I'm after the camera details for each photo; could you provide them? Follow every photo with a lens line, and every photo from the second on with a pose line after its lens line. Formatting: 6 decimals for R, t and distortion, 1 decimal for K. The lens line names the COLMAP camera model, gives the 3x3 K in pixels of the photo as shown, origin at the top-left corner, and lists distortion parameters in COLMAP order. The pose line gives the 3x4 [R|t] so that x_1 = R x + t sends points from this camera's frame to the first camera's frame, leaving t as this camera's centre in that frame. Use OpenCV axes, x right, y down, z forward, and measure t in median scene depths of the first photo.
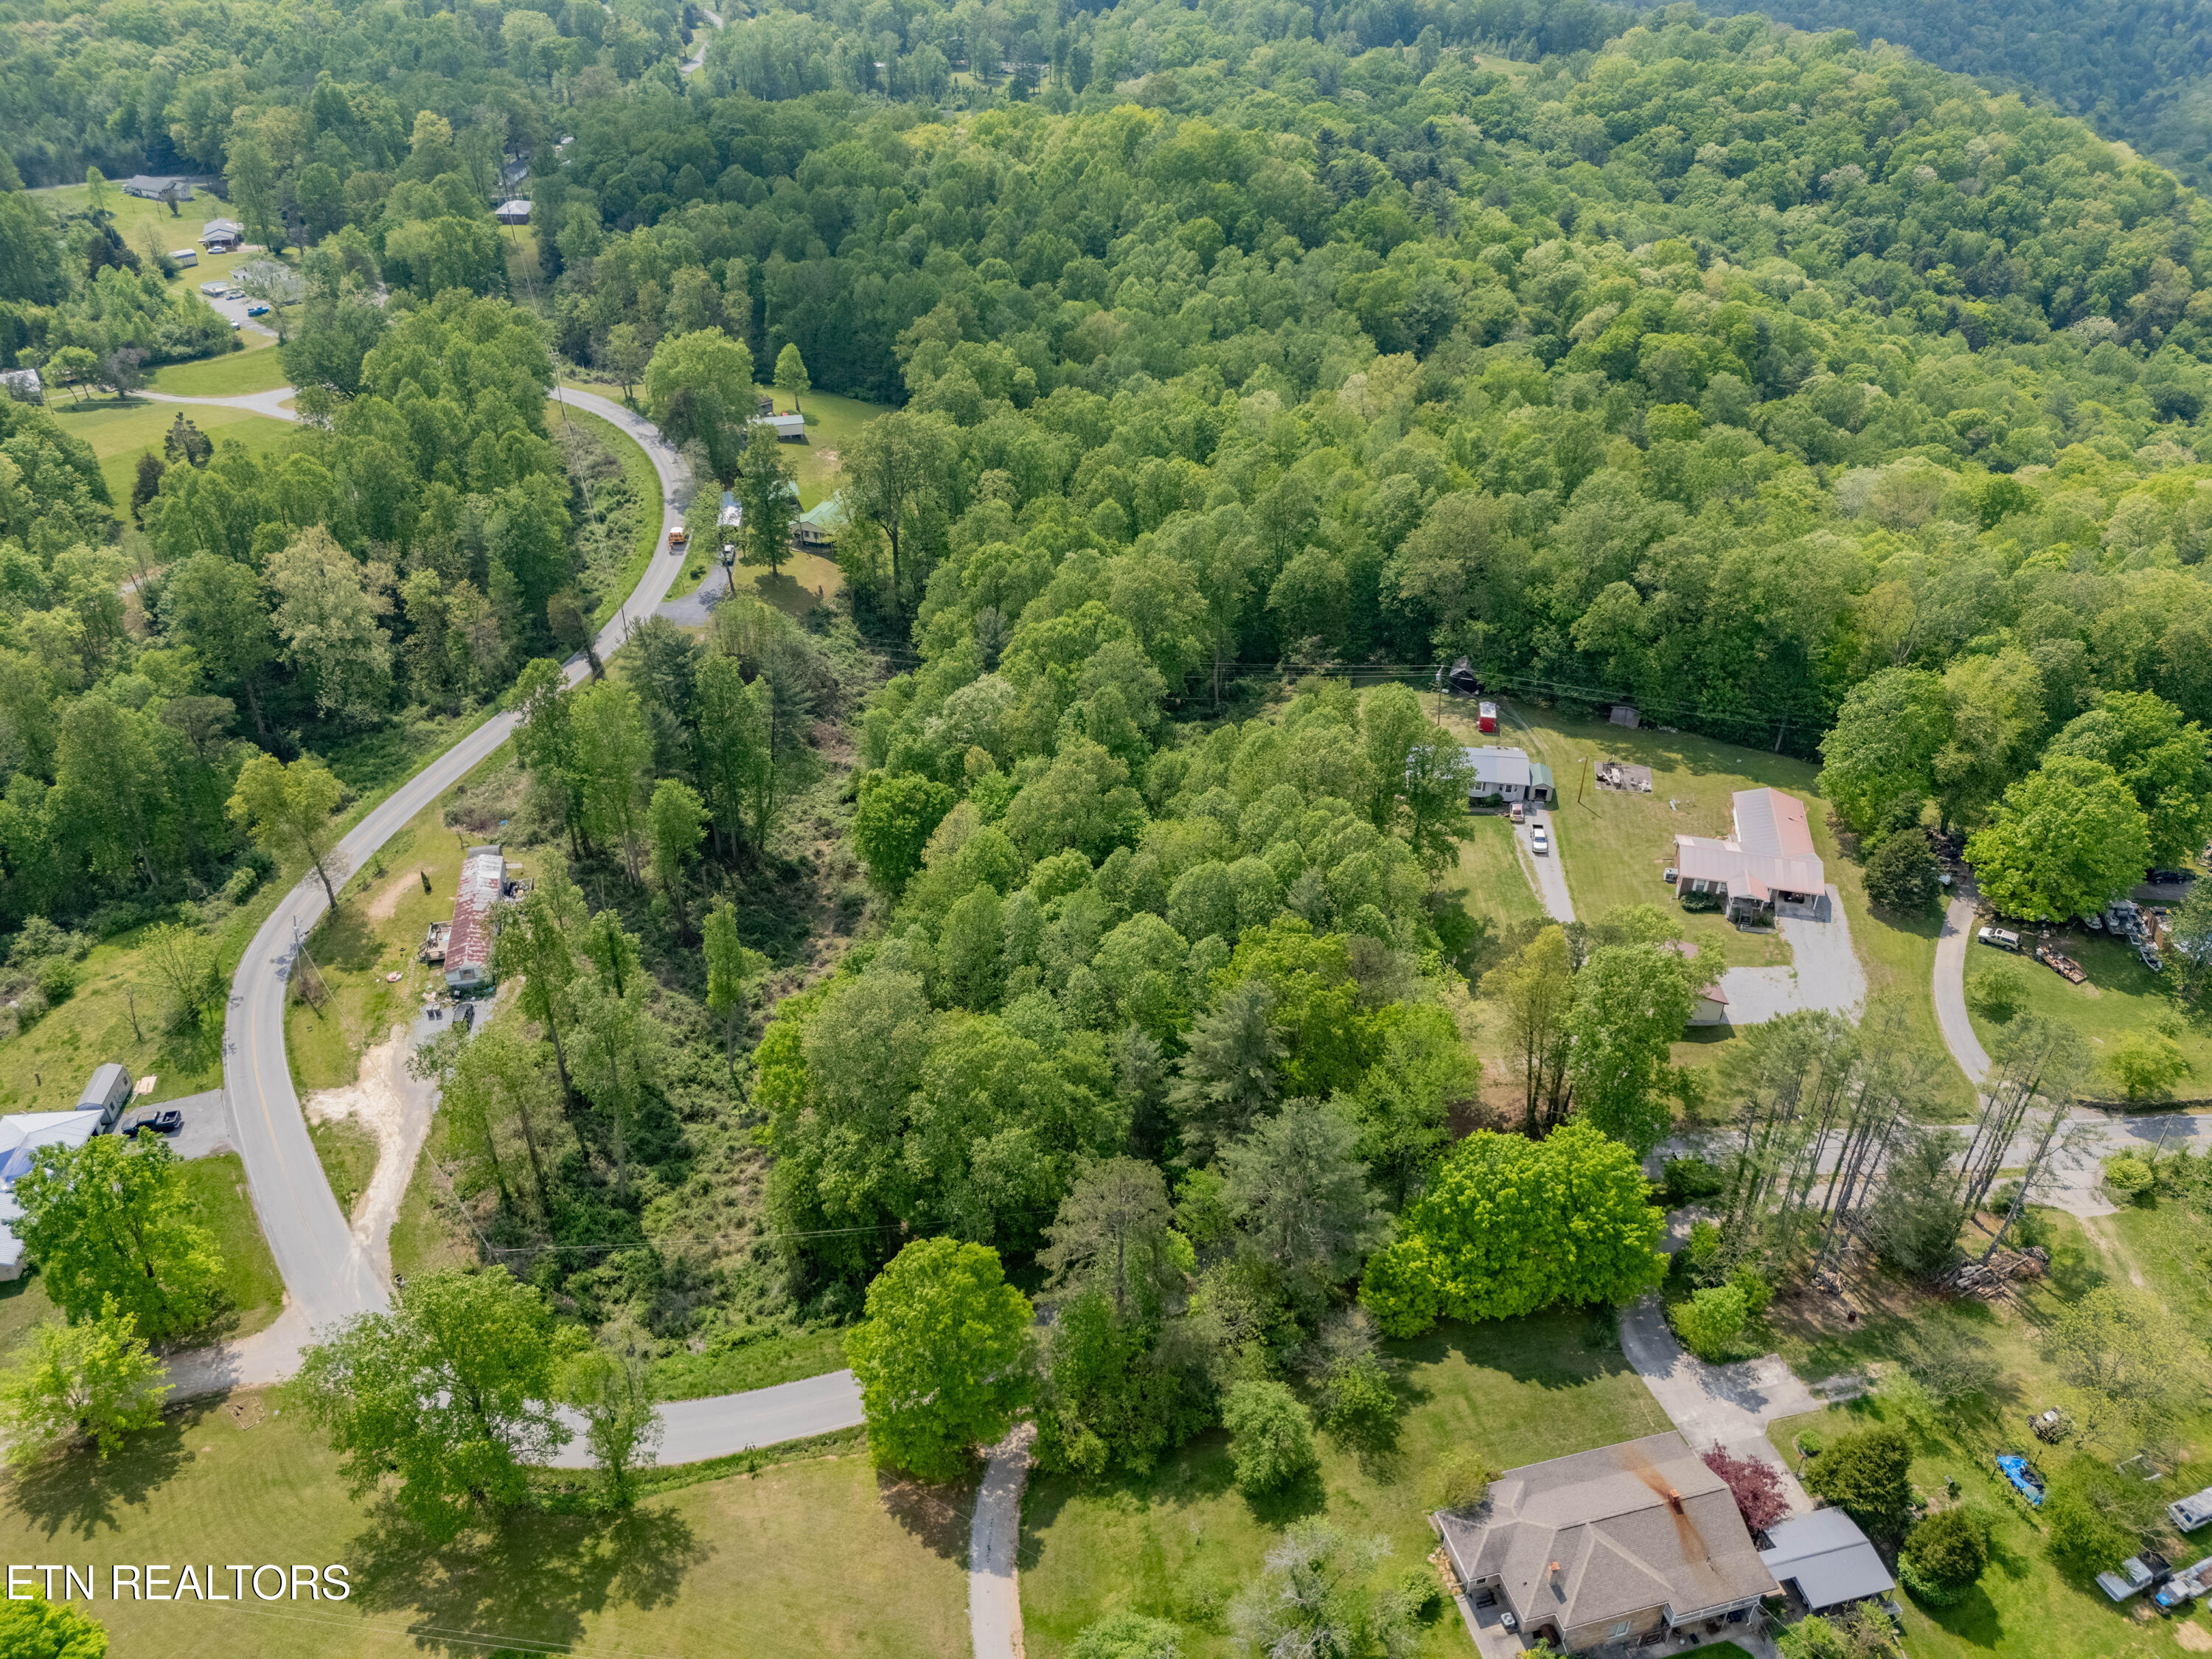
lens RADIAL K [[1632.8, 0, 1106.1], [0, 1632.8, 817.8], [0, 0, 1]] dist [0.065497, -0.061764]
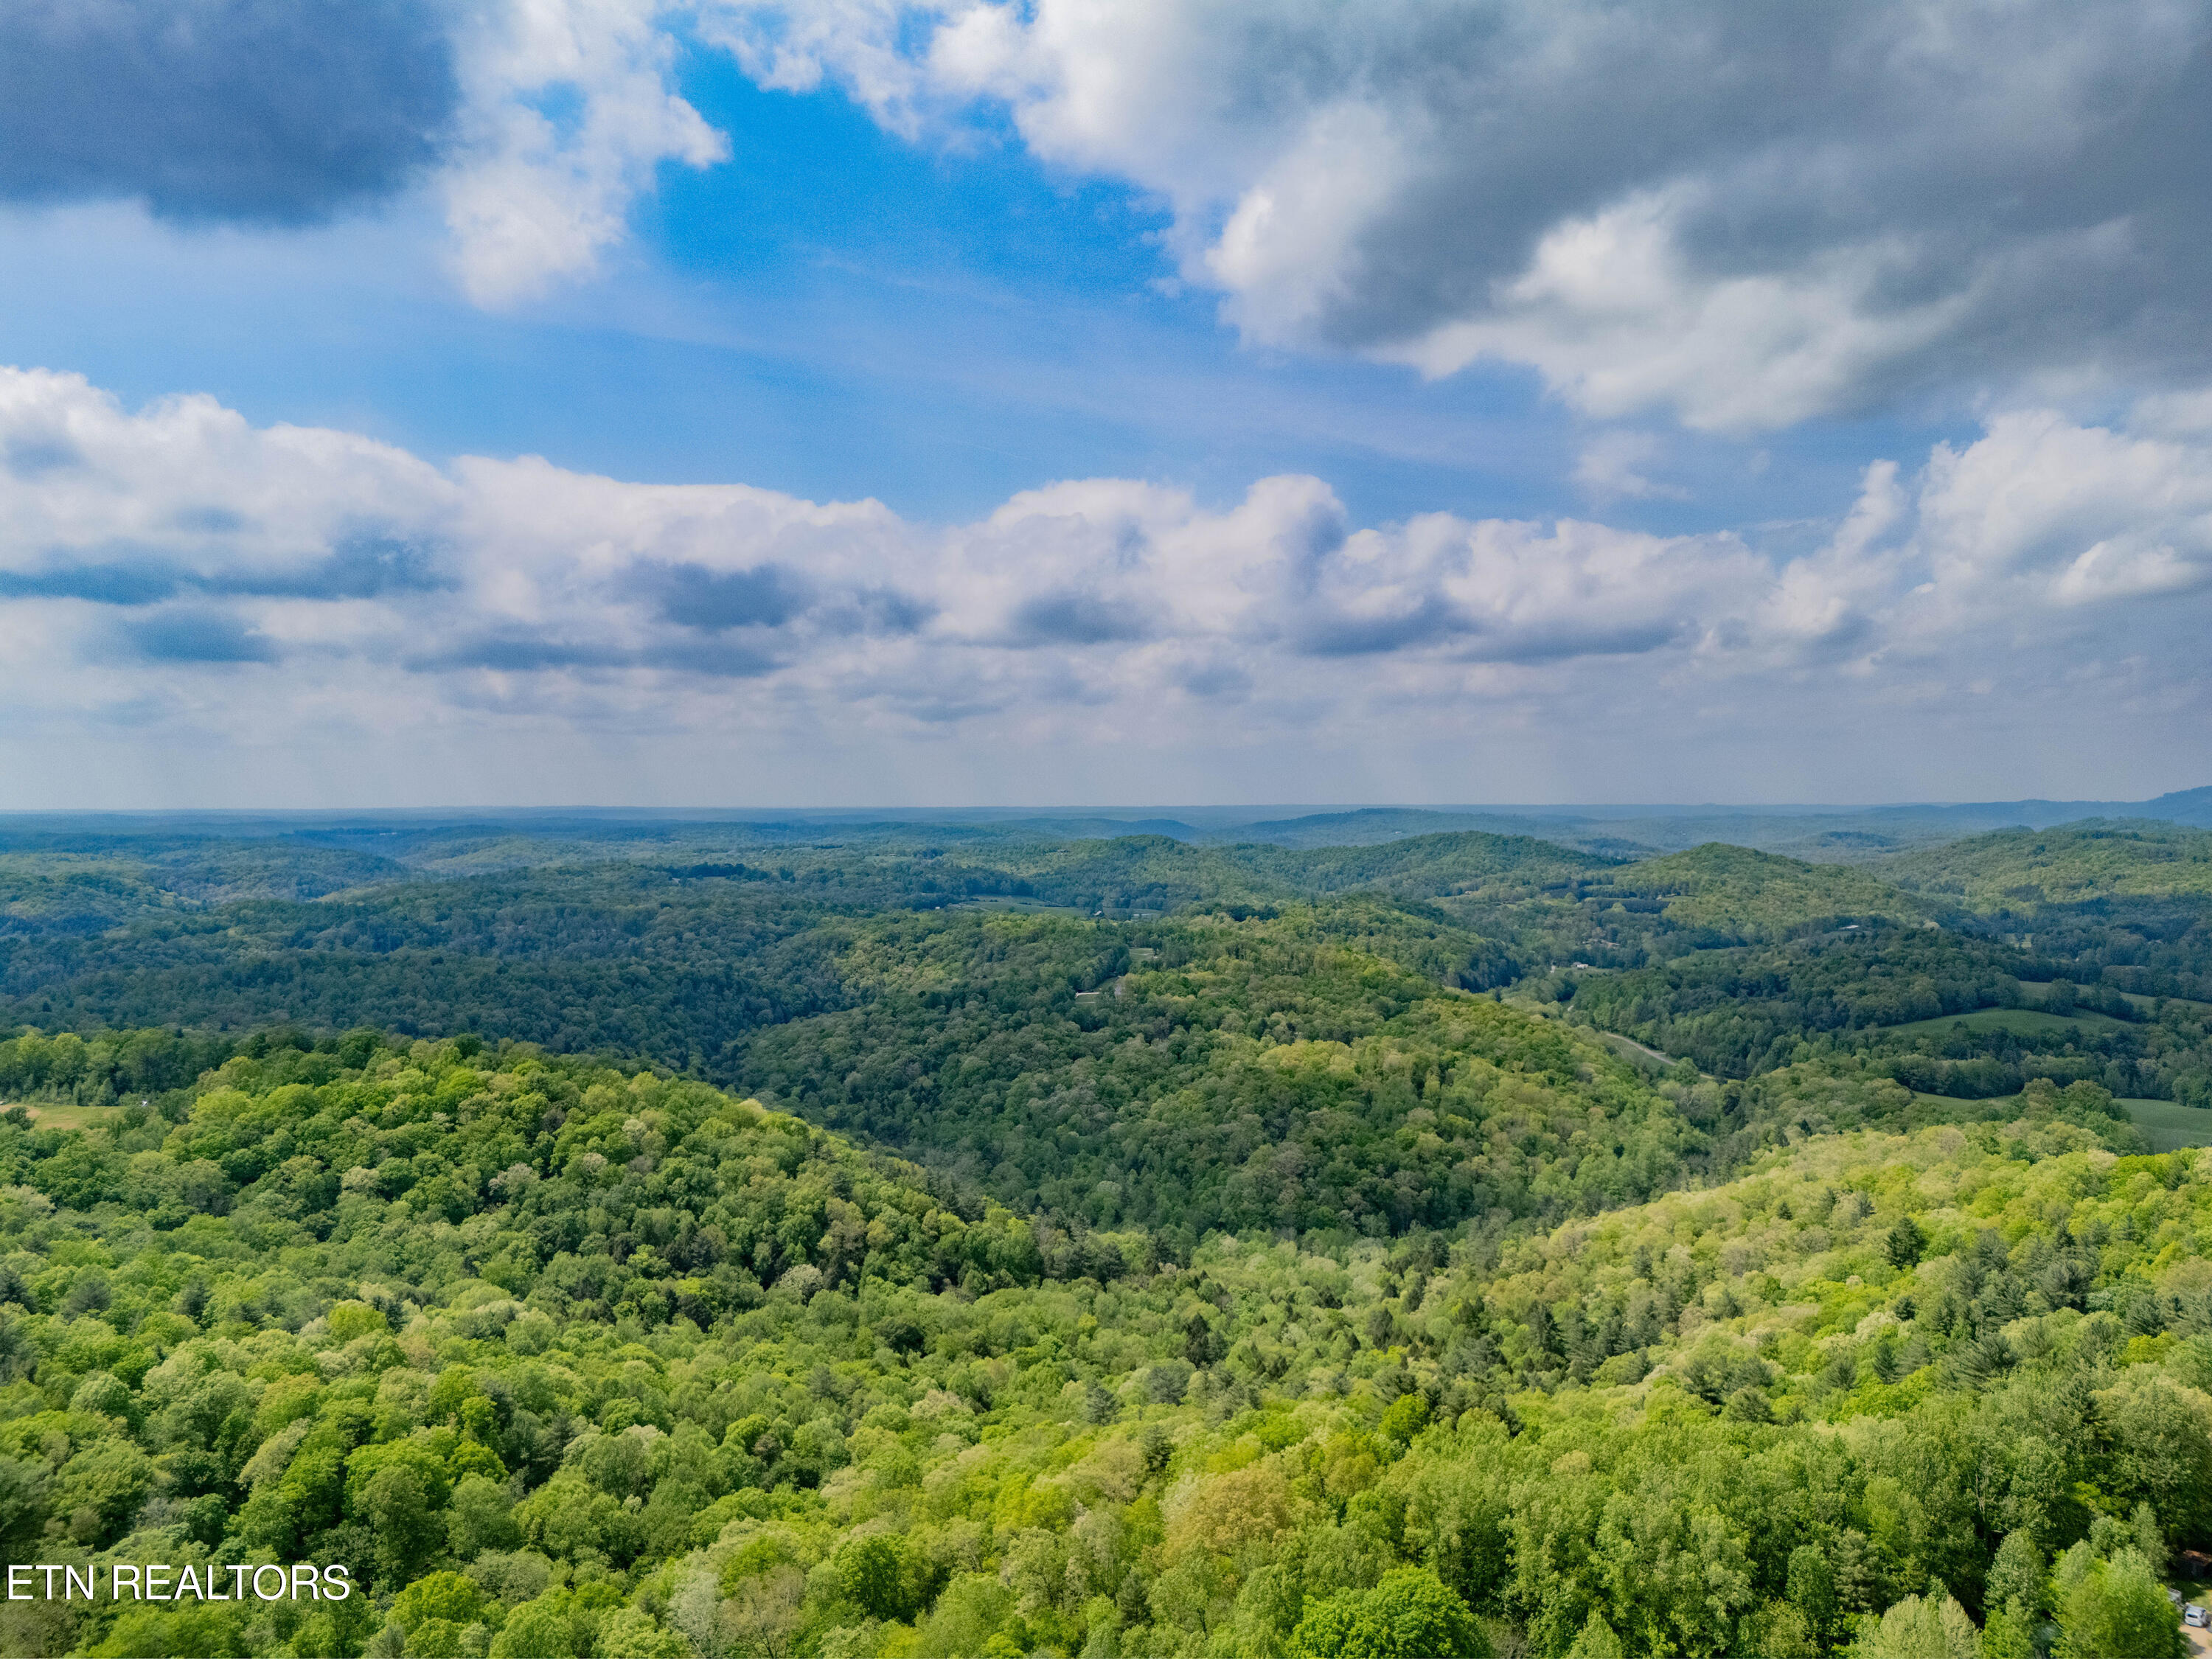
lens RADIAL K [[1632.8, 0, 1106.1], [0, 1632.8, 817.8], [0, 0, 1]] dist [0.065497, -0.061764]
pose [[0.712663, -0.022180, 0.701156, 0.049353], [0.391821, 0.841647, -0.371627, -0.112700], [-0.581883, 0.539573, 0.608501, 0.180922]]
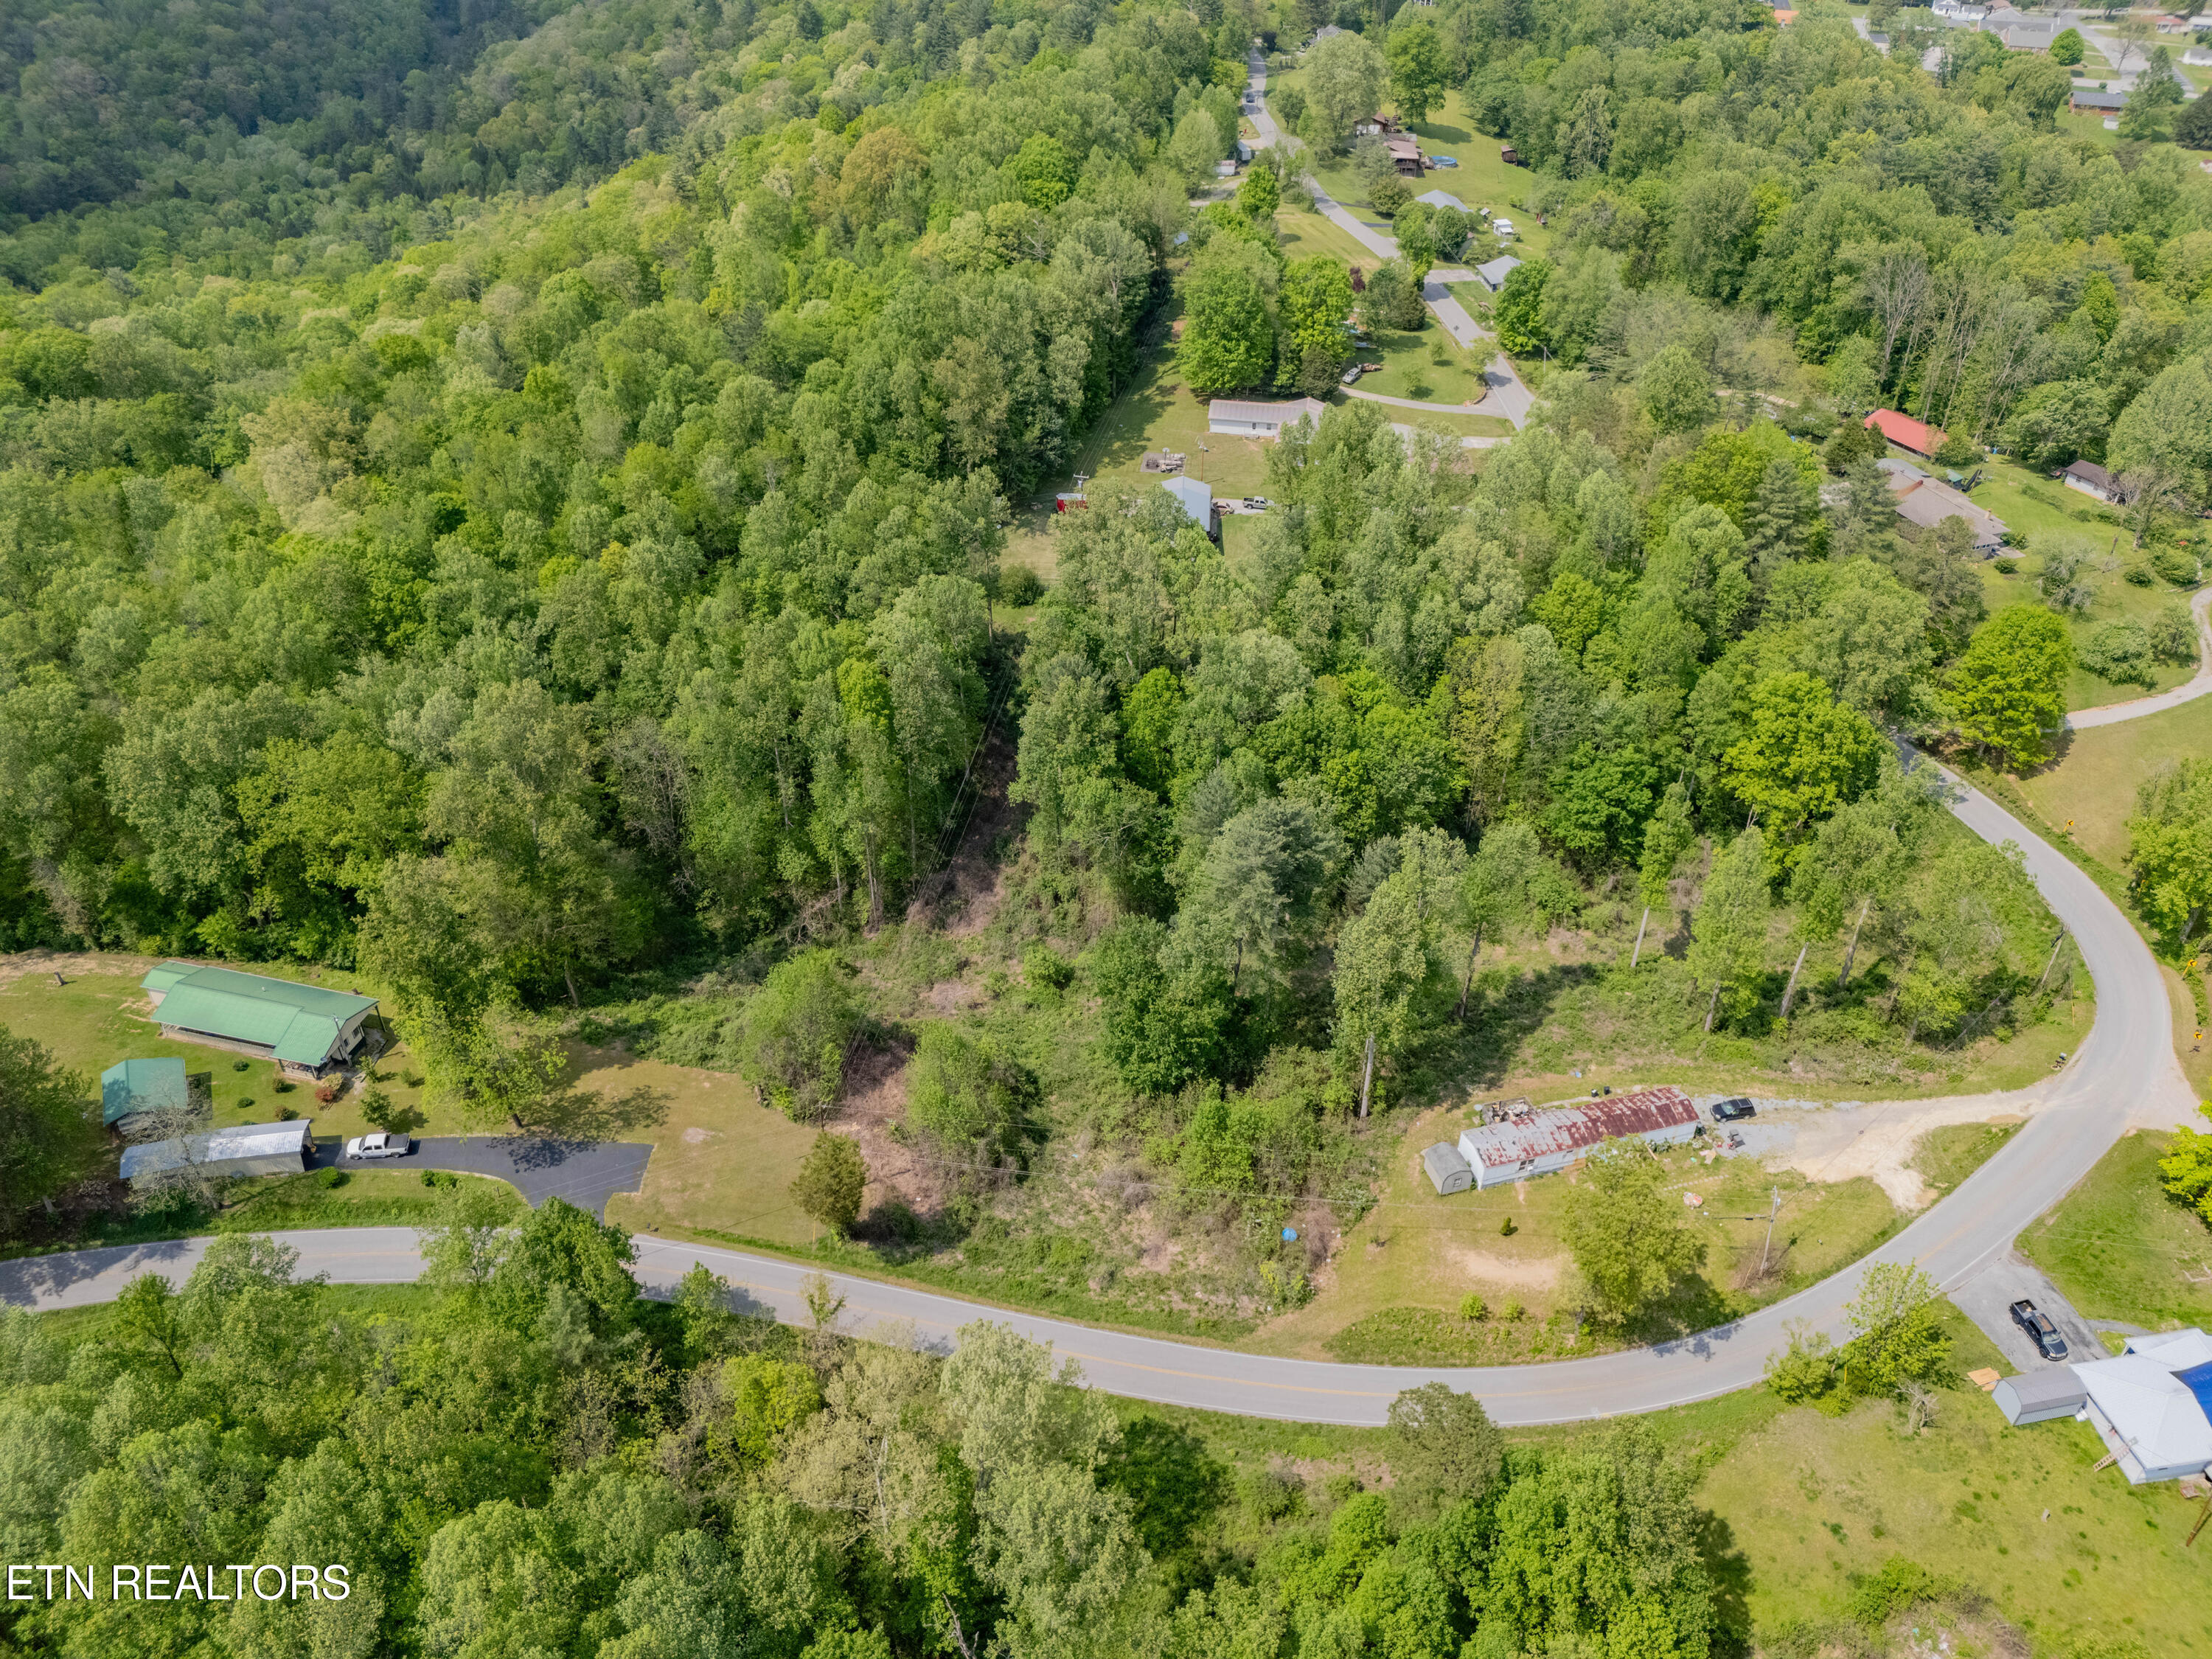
lens RADIAL K [[1632.8, 0, 1106.1], [0, 1632.8, 817.8], [0, 0, 1]] dist [0.065497, -0.061764]
pose [[-0.069629, -0.599219, 0.797552, -0.411052], [0.524428, 0.658114, 0.540241, -0.266557], [-0.848603, 0.455875, 0.268423, 0.411670]]
